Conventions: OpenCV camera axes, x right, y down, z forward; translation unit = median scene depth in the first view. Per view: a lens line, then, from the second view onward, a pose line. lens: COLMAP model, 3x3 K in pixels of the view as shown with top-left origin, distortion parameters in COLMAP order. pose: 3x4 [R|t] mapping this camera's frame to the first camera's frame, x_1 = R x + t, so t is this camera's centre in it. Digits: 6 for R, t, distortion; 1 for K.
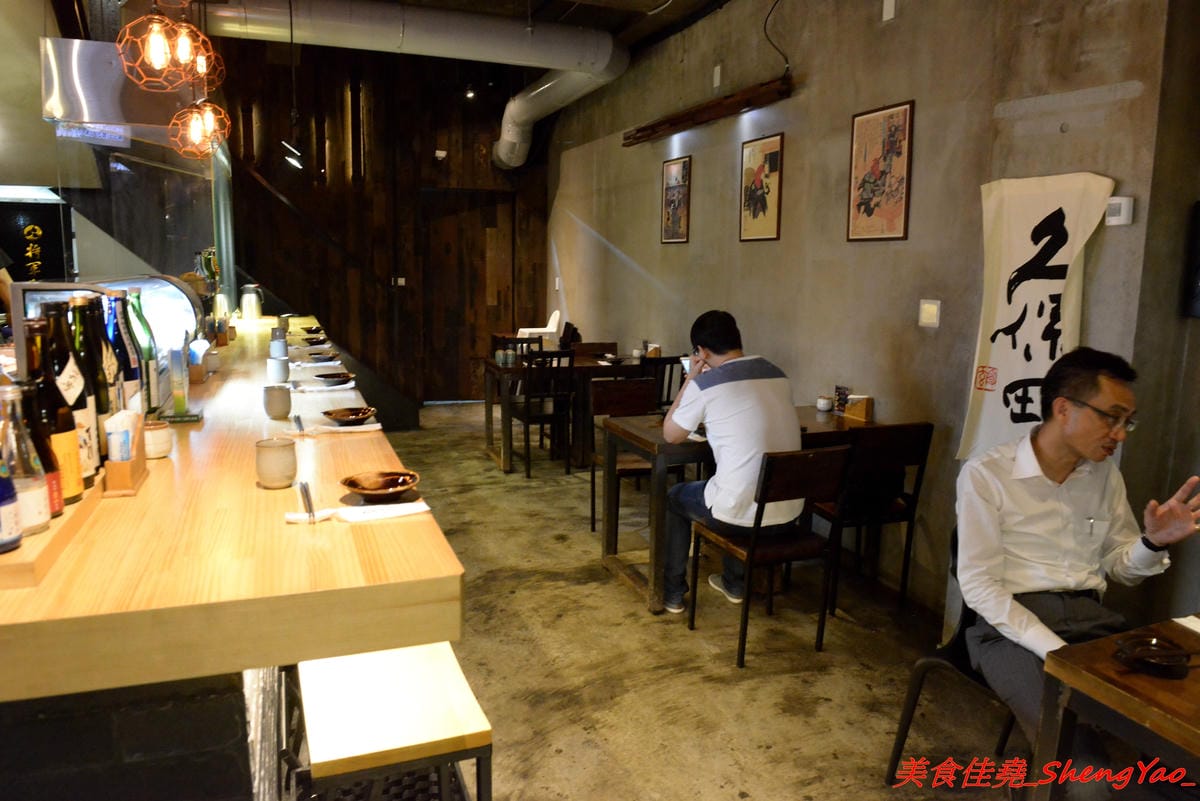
lens RADIAL K [[827.8, 0, 604.6], [0, 827.8, 396.3], [0, 0, 1]] dist [-0.043382, 0.000689]
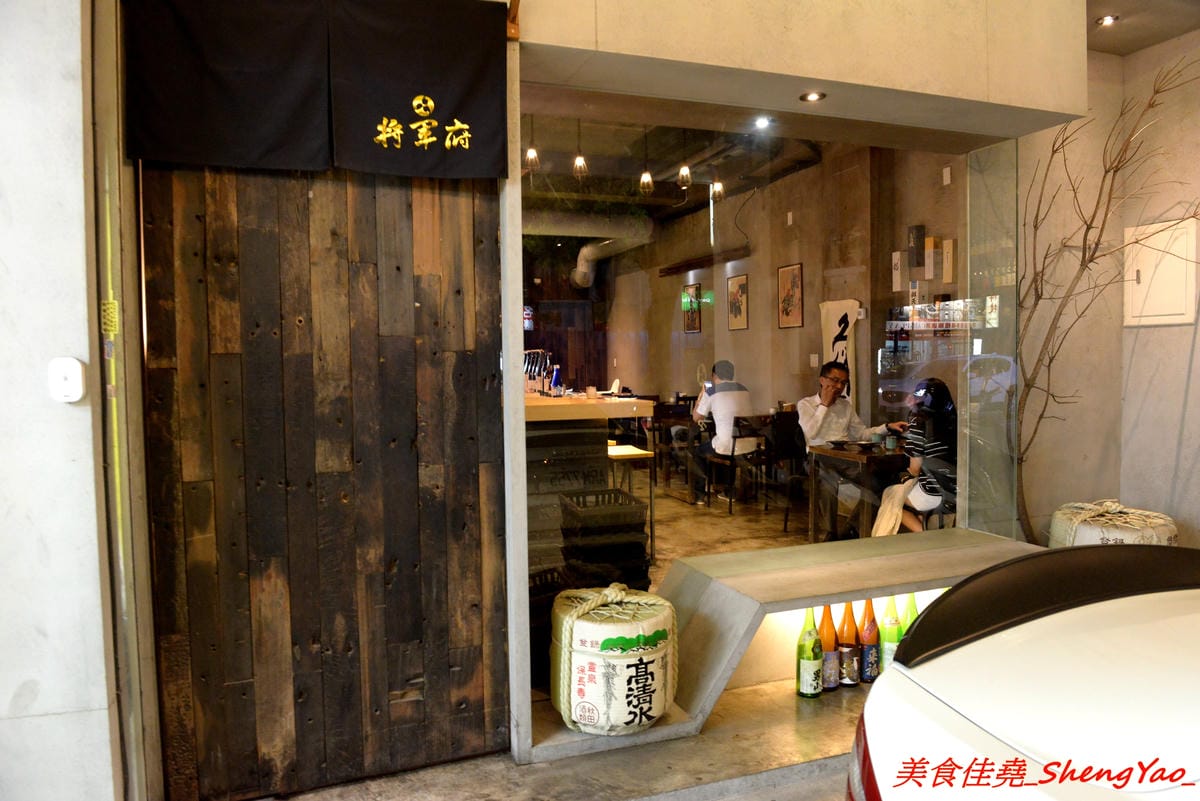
lens RADIAL K [[827.8, 0, 604.6], [0, 827.8, 400.8], [0, 0, 1]] dist [-0.043382, 0.000689]
pose [[0.999253, -0.032159, -0.021411, -0.089309], [0.029704, 0.993870, -0.106493, 0.179626], [0.024705, 0.105778, 0.994083, -0.946744]]
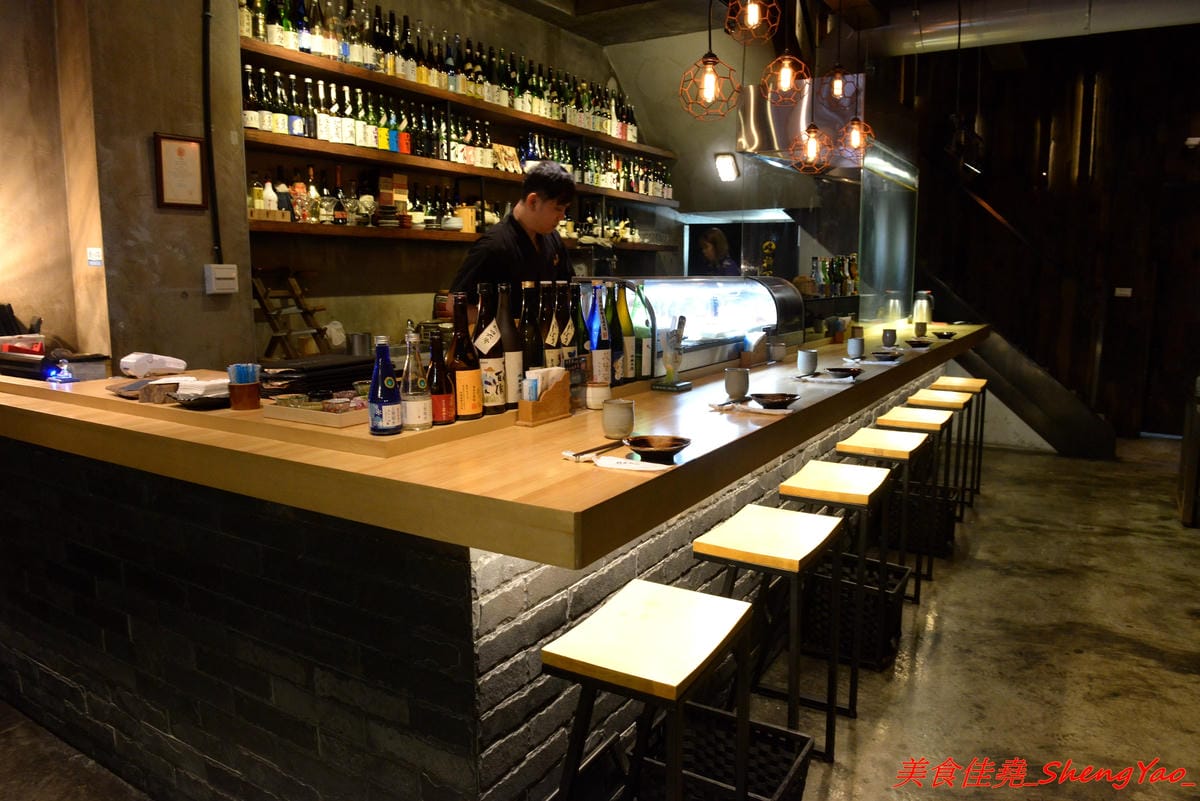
lens RADIAL K [[827.8, 0, 612.1], [0, 827.8, 395.6], [0, 0, 1]] dist [-0.043382, 0.000689]
pose [[0.613759, 0.098805, -0.783286, 0.172624], [-0.113830, 0.992846, 0.036046, 0.001563], [0.781244, 0.067038, 0.620616, 0.073528]]
